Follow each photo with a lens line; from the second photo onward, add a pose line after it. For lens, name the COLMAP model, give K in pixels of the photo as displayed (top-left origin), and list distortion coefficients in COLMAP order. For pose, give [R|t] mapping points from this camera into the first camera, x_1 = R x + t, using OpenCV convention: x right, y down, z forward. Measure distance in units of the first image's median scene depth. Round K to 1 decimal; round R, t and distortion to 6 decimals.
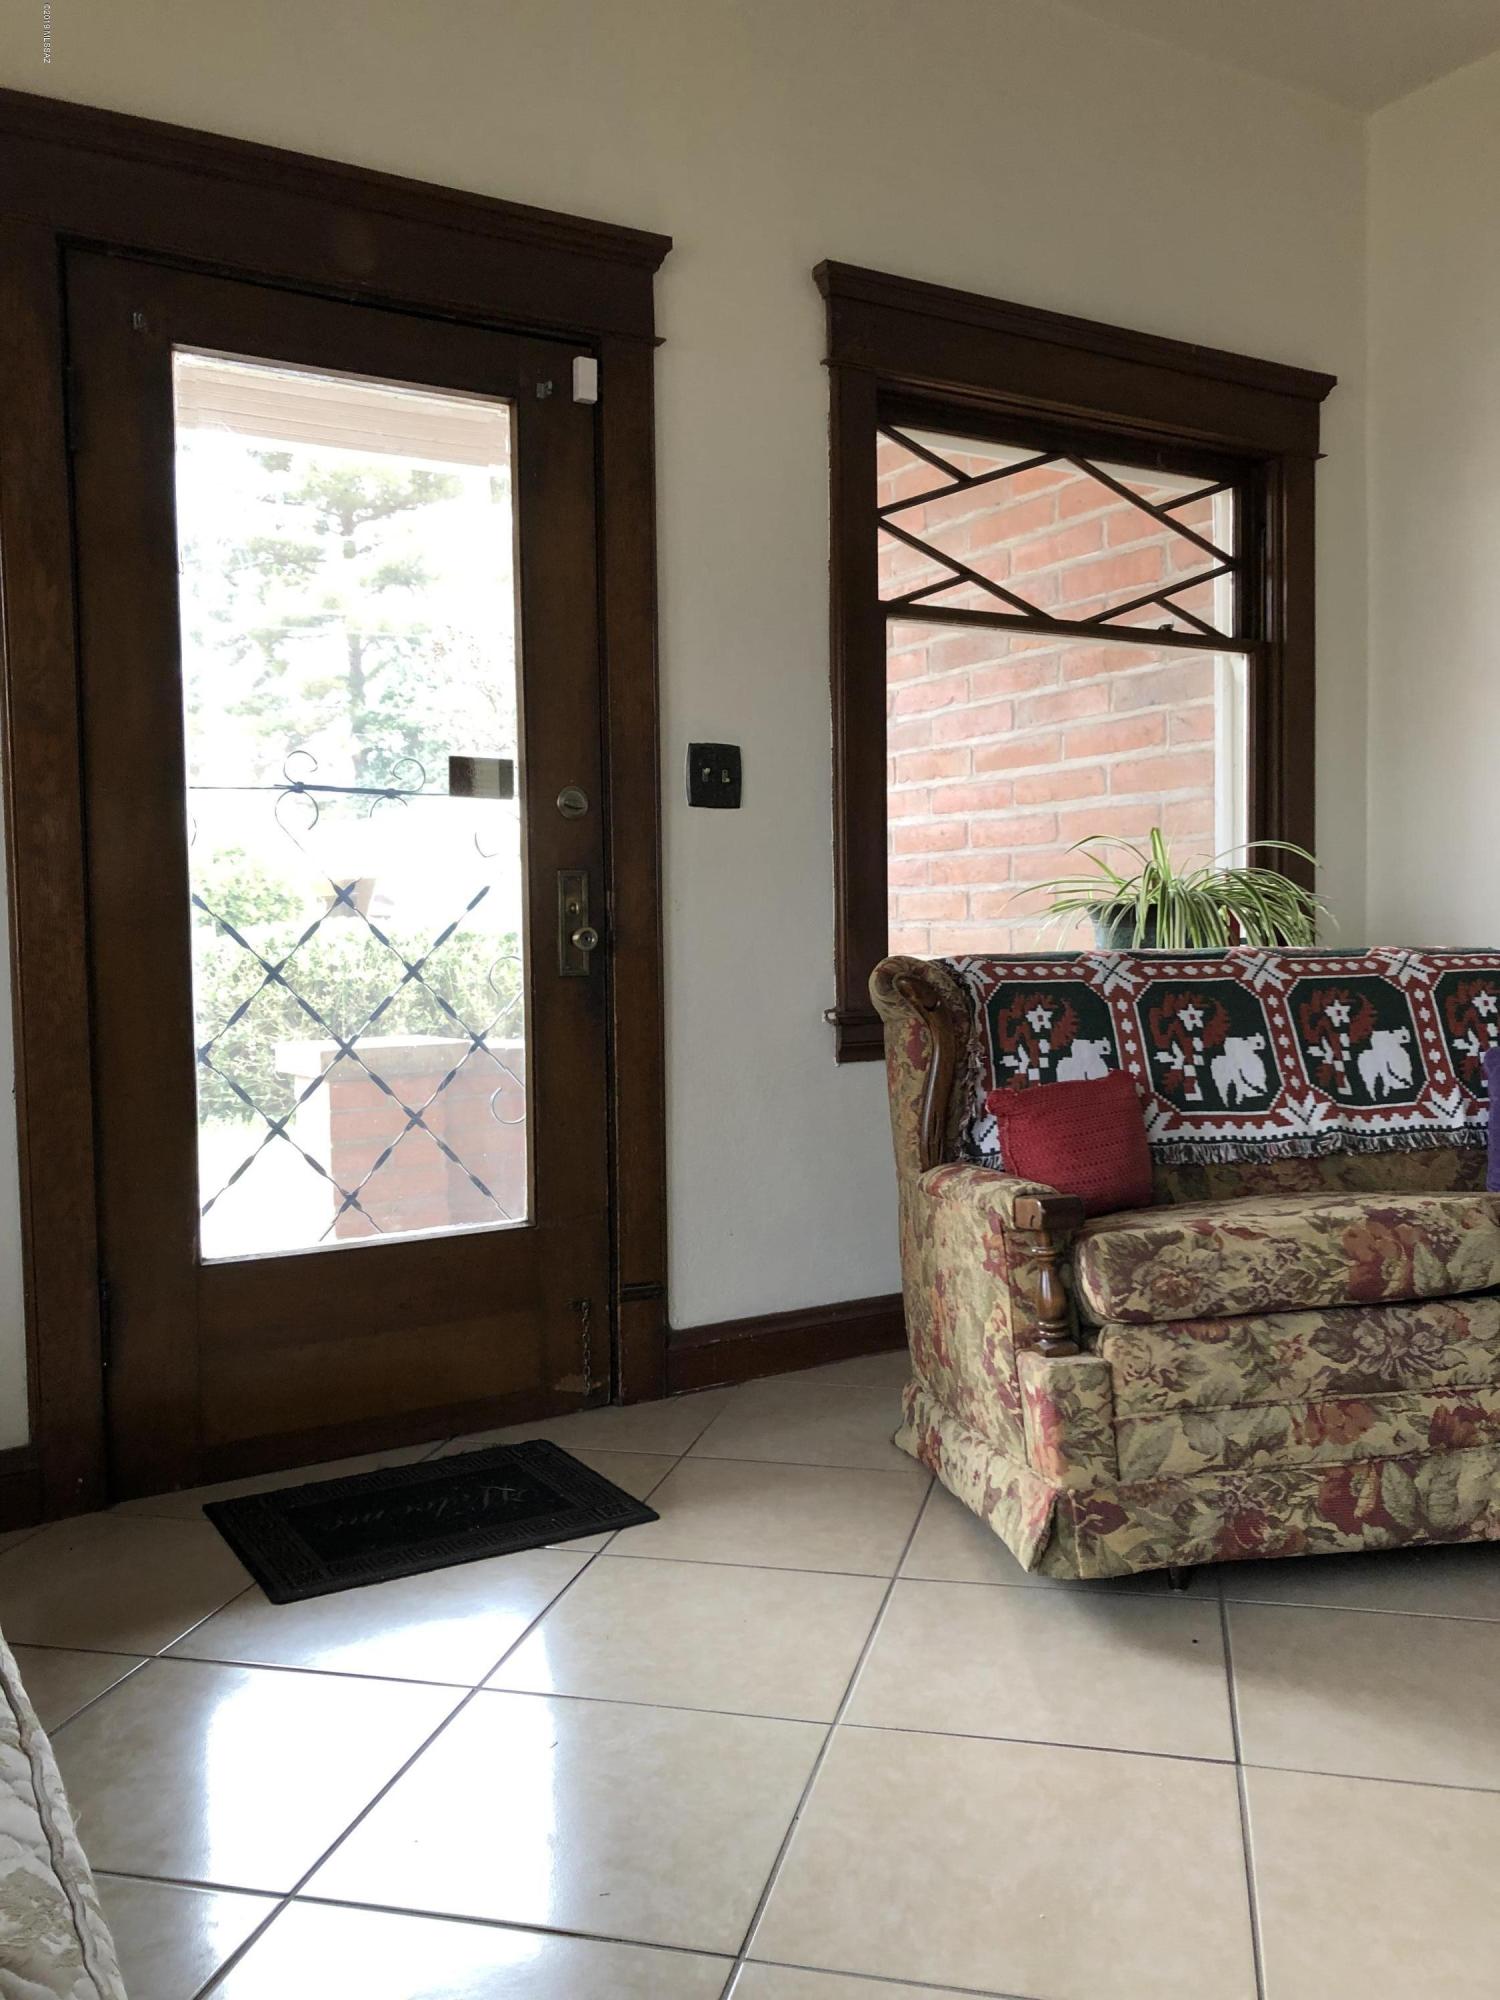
lens RADIAL K [[1625.1, 0, 748.9], [0, 1625.1, 994.2], [0, 0, 1]] dist [0.028674, -0.029492]
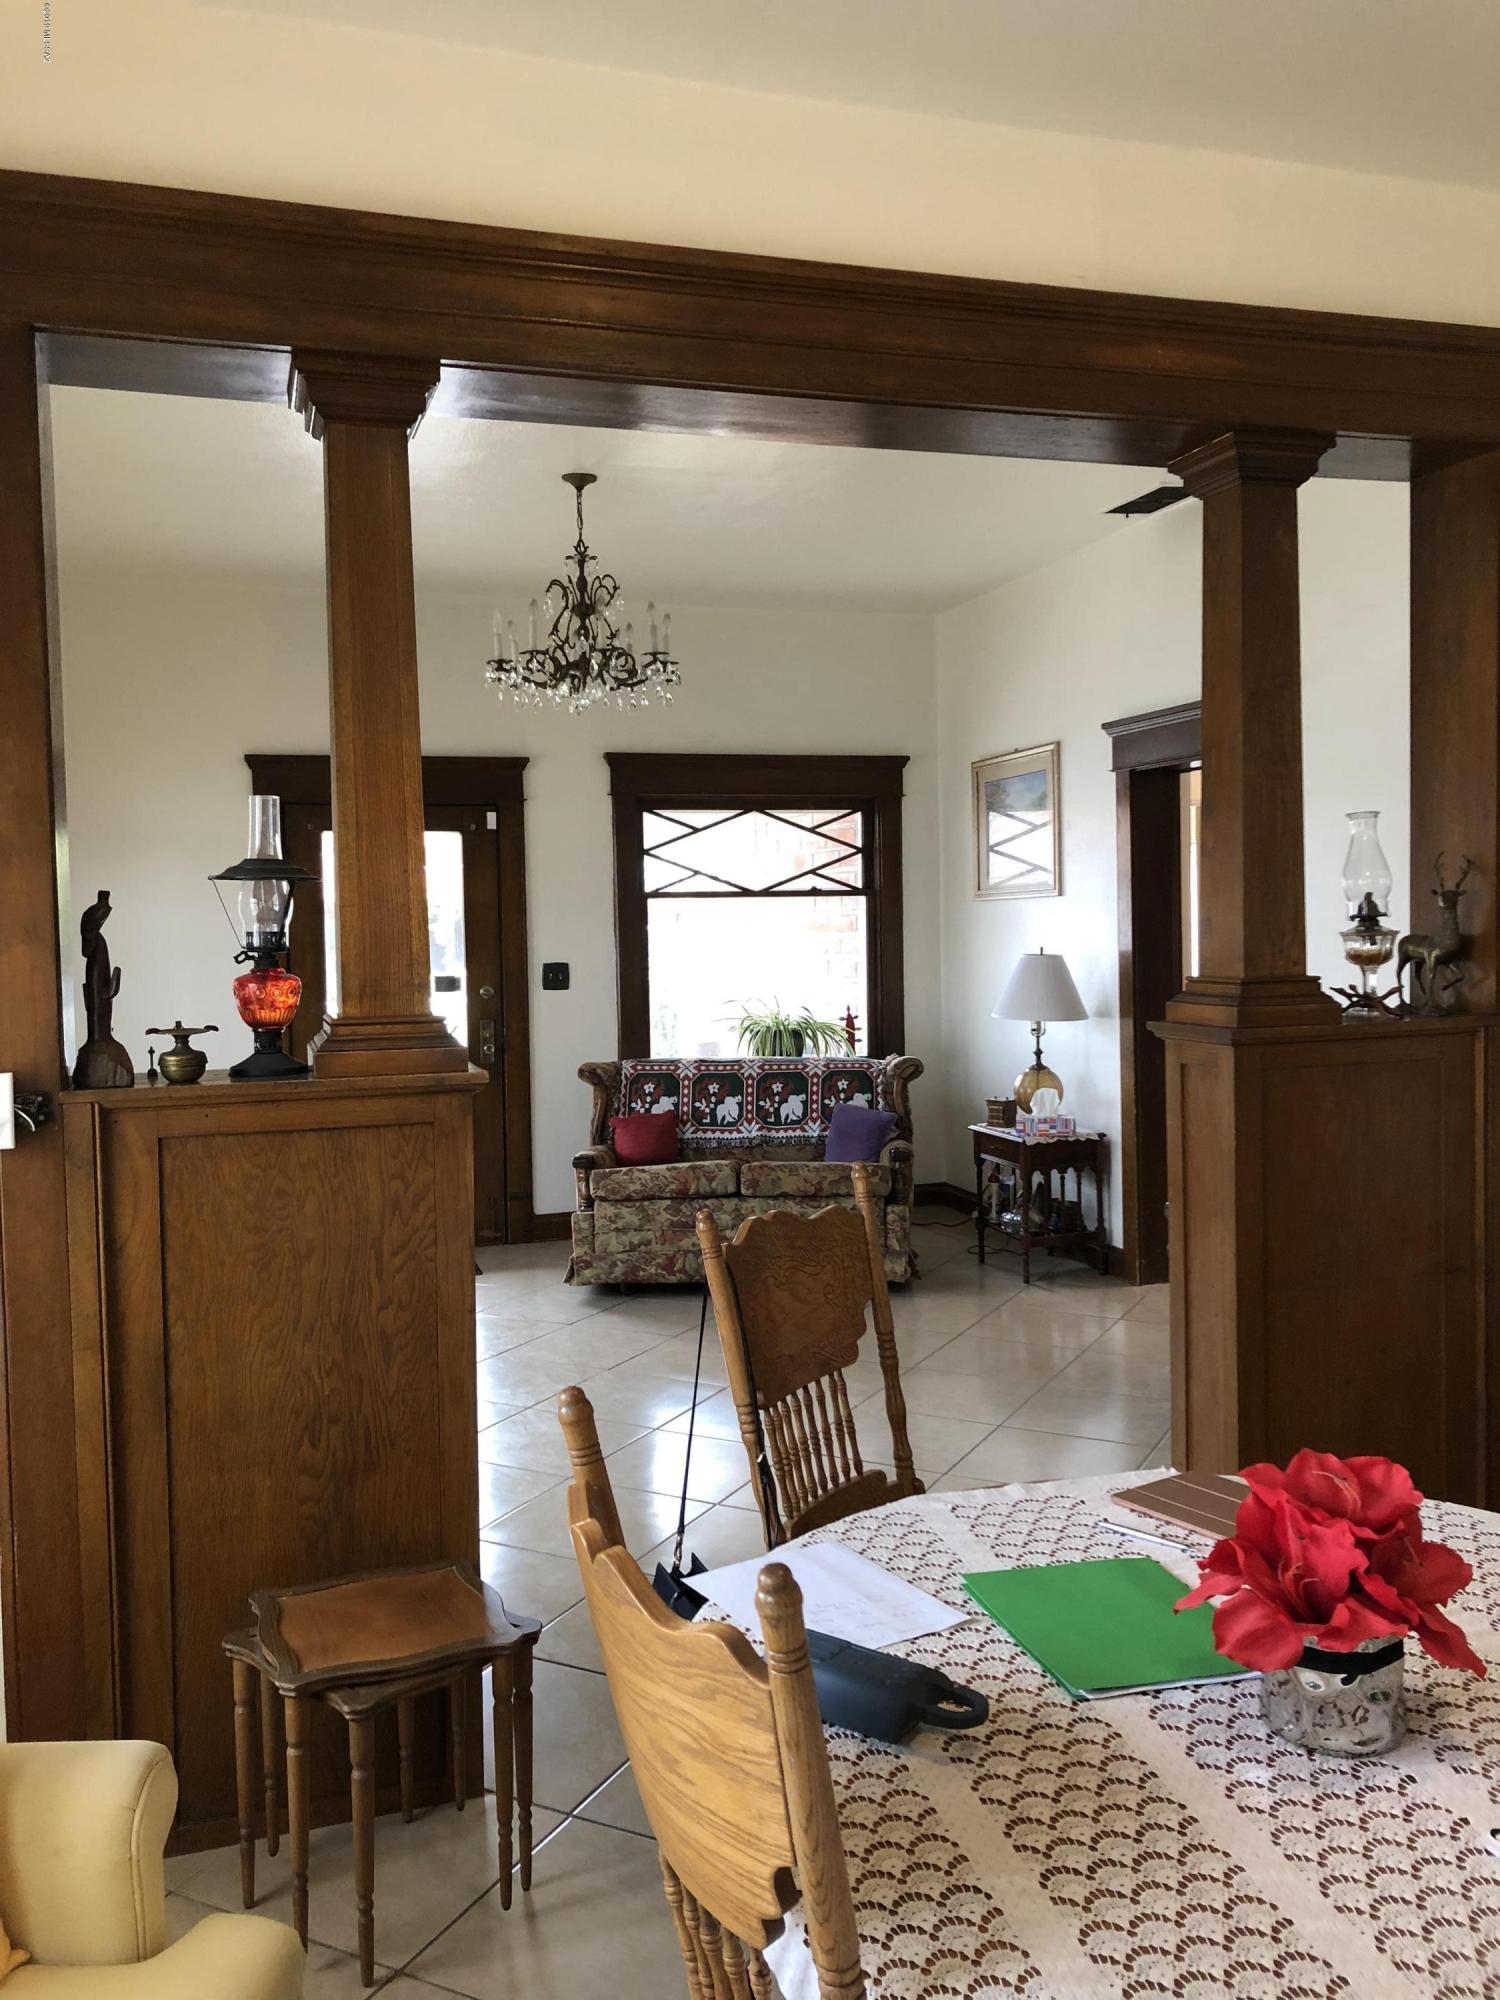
lens RADIAL K [[1625.1, 0, 763.5], [0, 1625.1, 980.7], [0, 0, 1]] dist [0.028674, -0.029492]
pose [[0.972771, 0.009033, -0.231593, 0.853146], [-0.009891, 0.999948, -0.002545, -0.132269], [0.231558, 0.004766, 0.972809, -1.260806]]
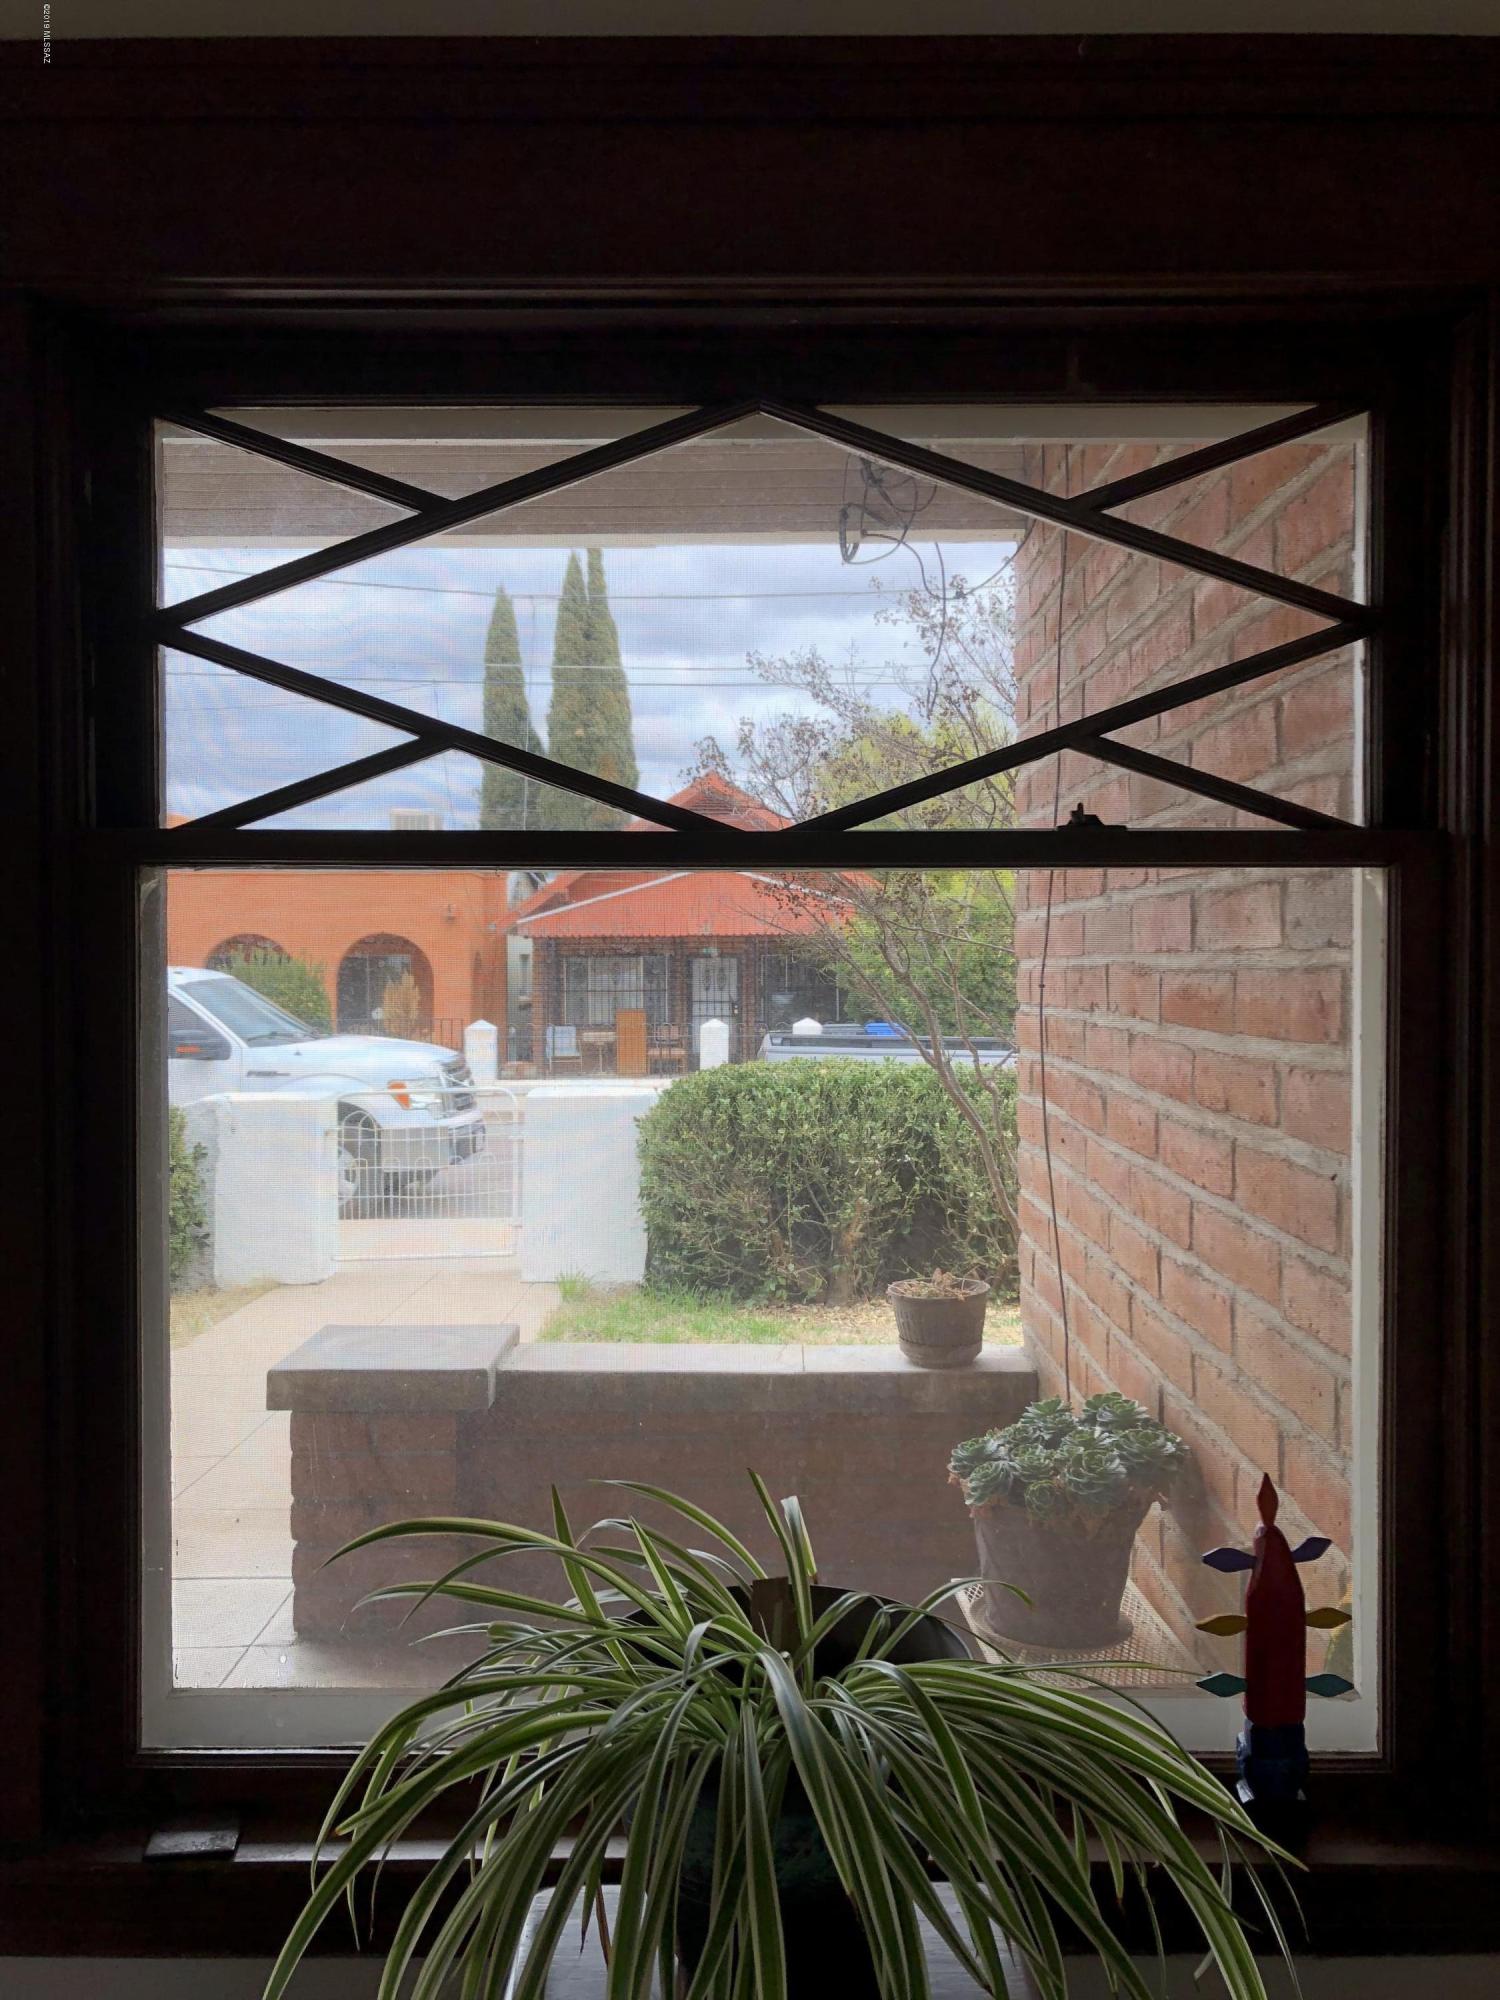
lens RADIAL K [[1625.1, 0, 748.7], [0, 1625.1, 984.7], [0, 0, 1]] dist [0.028674, -0.029492]
pose [[0.854017, 0.026502, -0.519569, 0.493558], [-0.038474, 0.999184, -0.012273, -0.230732], [0.518820, 0.030471, 0.854340, 0.827016]]
